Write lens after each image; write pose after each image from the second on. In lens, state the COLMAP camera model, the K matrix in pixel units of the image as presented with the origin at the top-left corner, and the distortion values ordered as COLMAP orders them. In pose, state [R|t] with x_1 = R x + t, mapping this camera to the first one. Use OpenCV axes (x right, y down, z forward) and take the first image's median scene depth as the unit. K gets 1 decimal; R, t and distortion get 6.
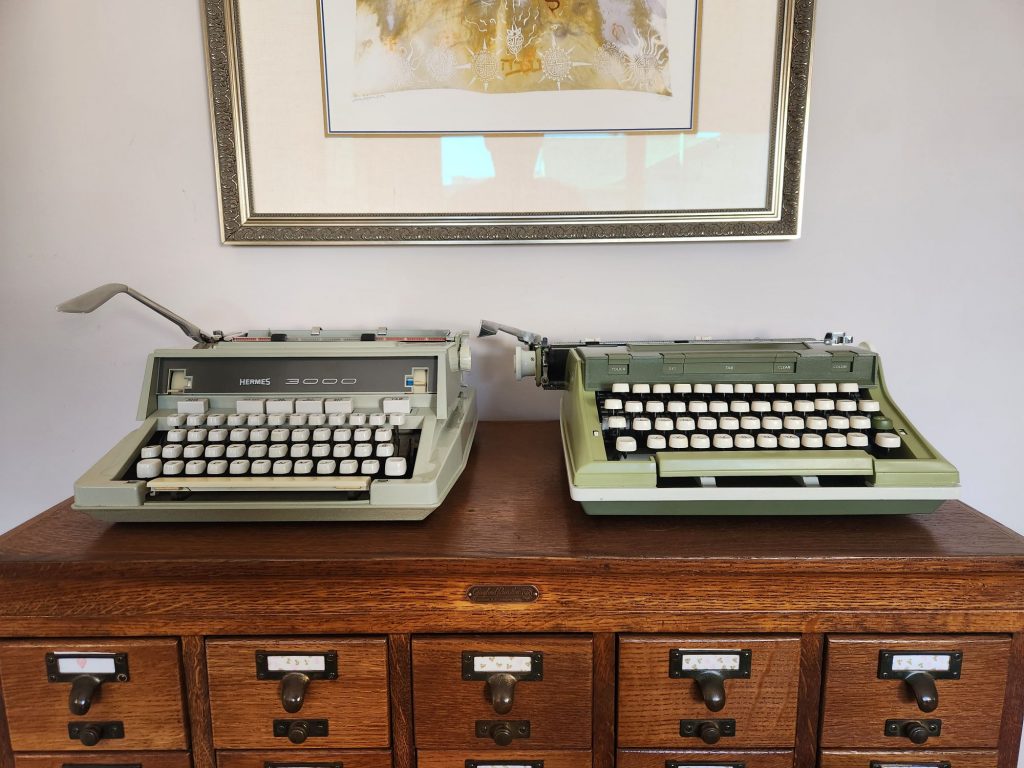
lens RADIAL K [[687.7, 0, 505.1], [0, 687.7, 390.2], [0, 0, 1]] dist [0.061776, -0.056834]
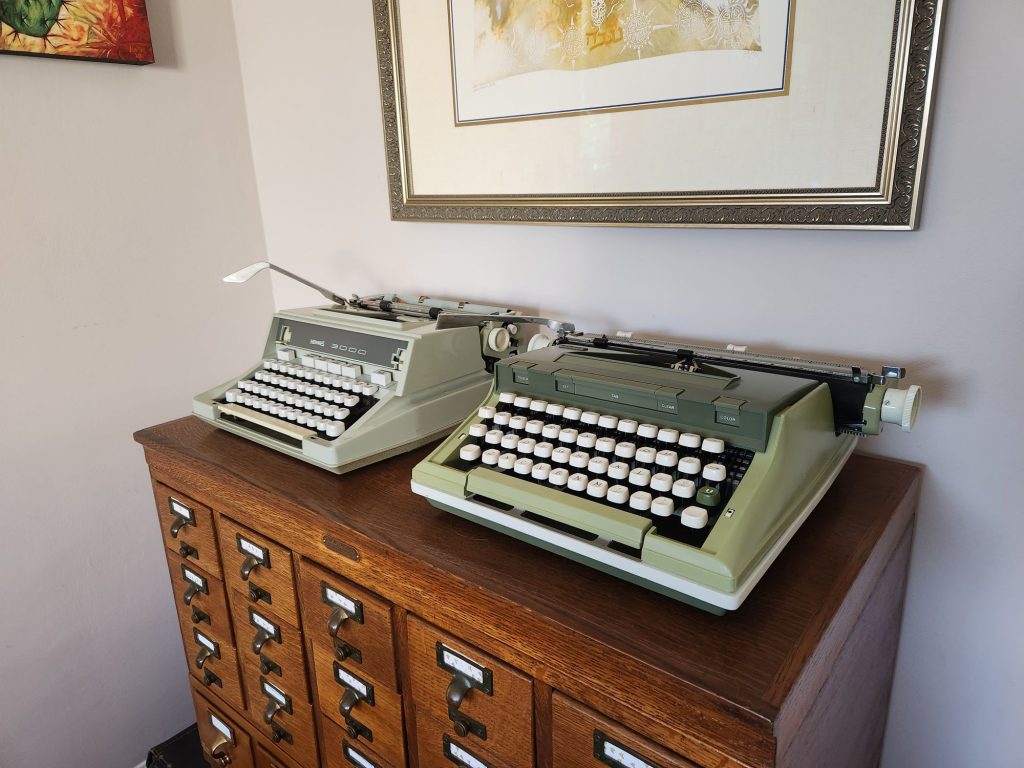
lens RADIAL K [[687.7, 0, 511.7], [0, 687.7, 387.4], [0, 0, 1]] dist [0.061776, -0.056834]
pose [[0.780653, 0.169782, -0.601460, 0.905377], [-0.094091, 0.983351, 0.155460, -0.205275], [0.617841, -0.064768, 0.783631, 0.222988]]
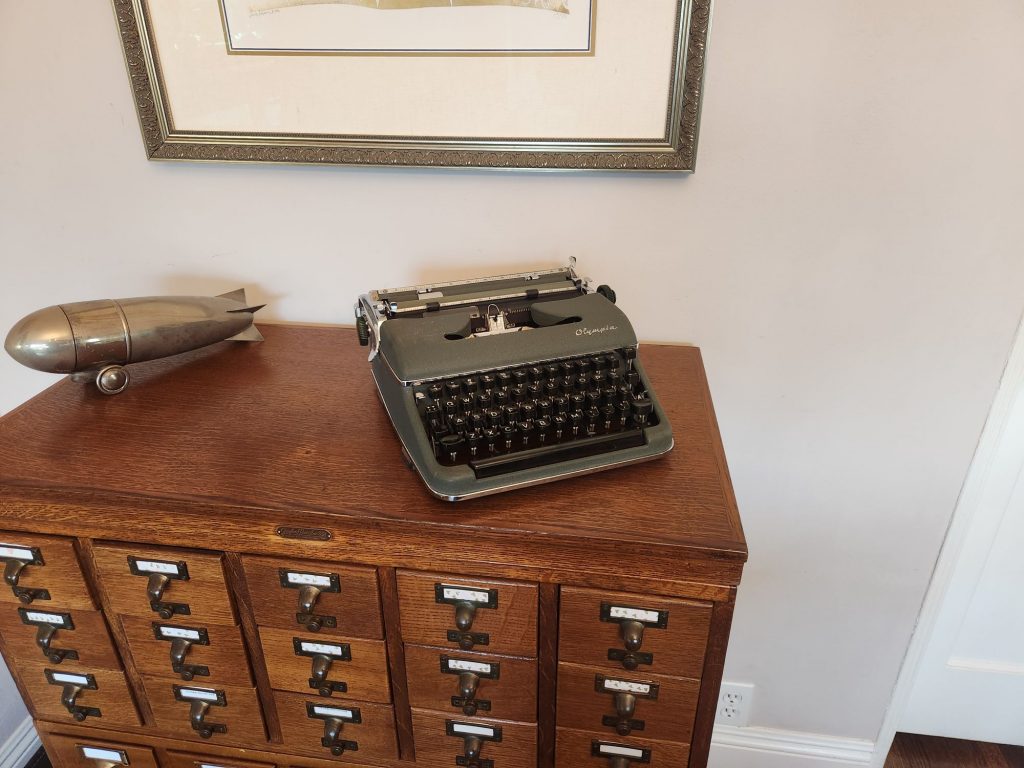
lens RADIAL K [[687.7, 0, 507.5], [0, 687.7, 380.2], [0, 0, 1]] dist [0.061776, -0.056834]
pose [[0.990223, 0.067571, -0.122036, 0.482056], [-0.030937, 0.959441, 0.280208, -0.327179], [0.136020, -0.273693, 0.952151, -0.073845]]
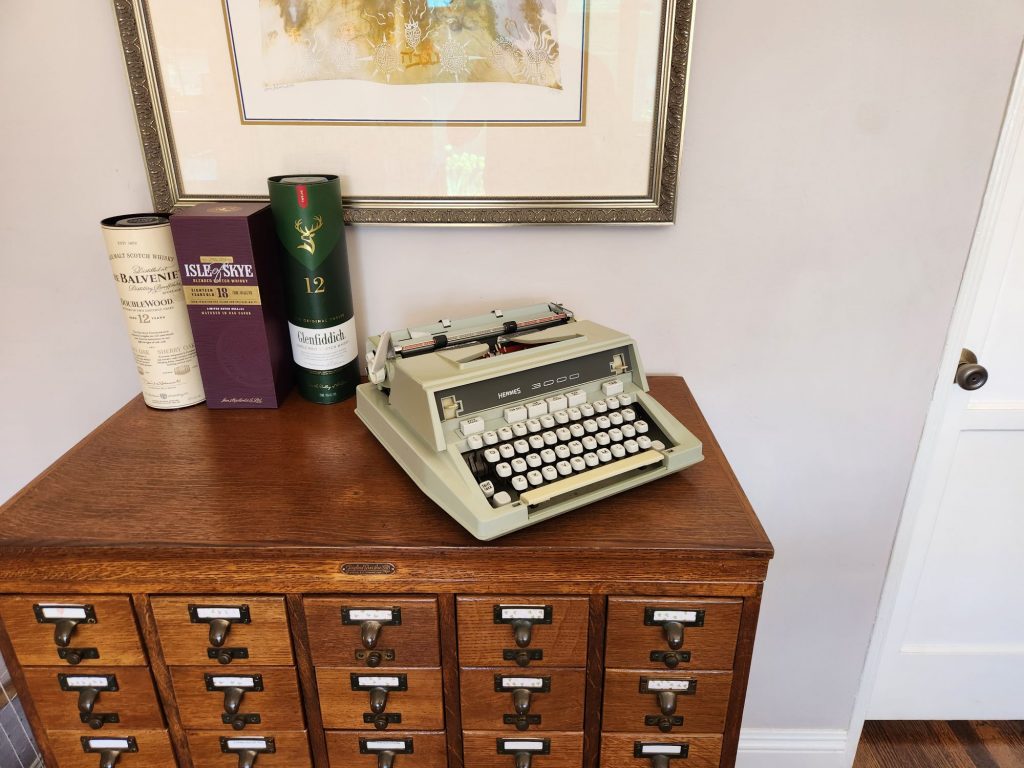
lens RADIAL K [[687.7, 0, 515.3], [0, 687.7, 378.7], [0, 0, 1]] dist [0.061776, -0.056834]
pose [[0.999960, 0.008852, 0.001035, 0.267697], [-0.008864, 0.975710, 0.218886, -0.348971], [0.000928, -0.218886, 0.975750, -0.221862]]
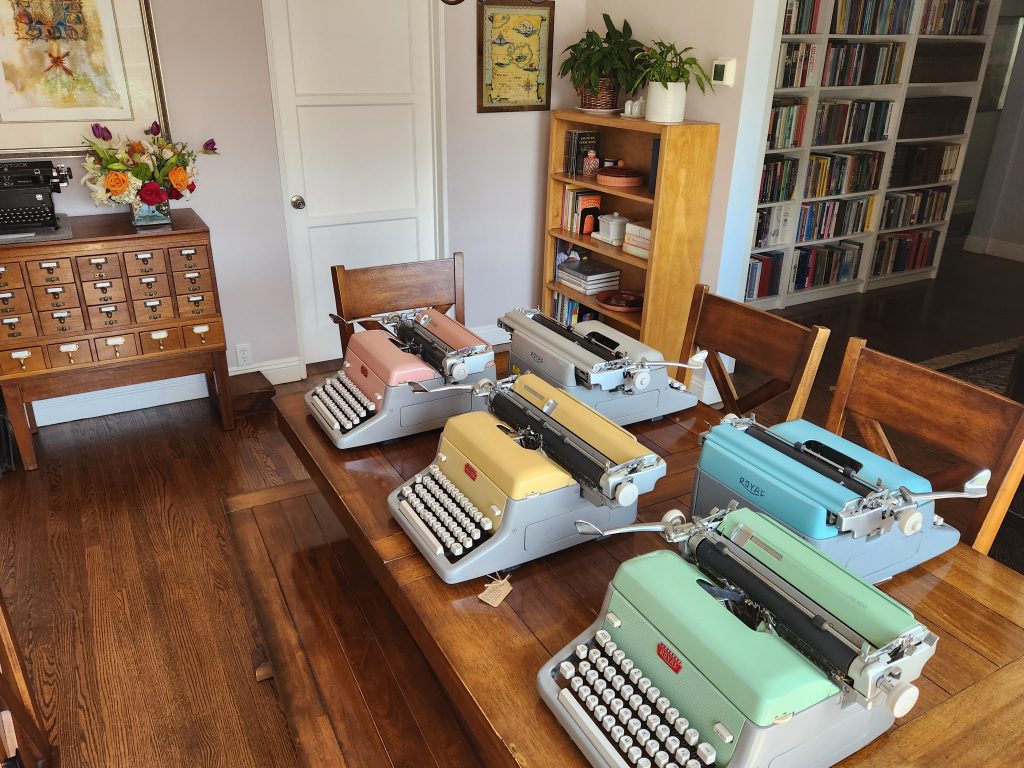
lens RADIAL K [[758.6, 0, 513.2], [0, 758.6, 381.4], [0, 0, 1]] dist [0.014859, -0.009801]
pose [[0.863994, -0.180717, 0.469954, -0.147030], [0.065120, 0.965636, 0.251607, 0.054514], [-0.499274, -0.186784, 0.846072, -5.040064]]
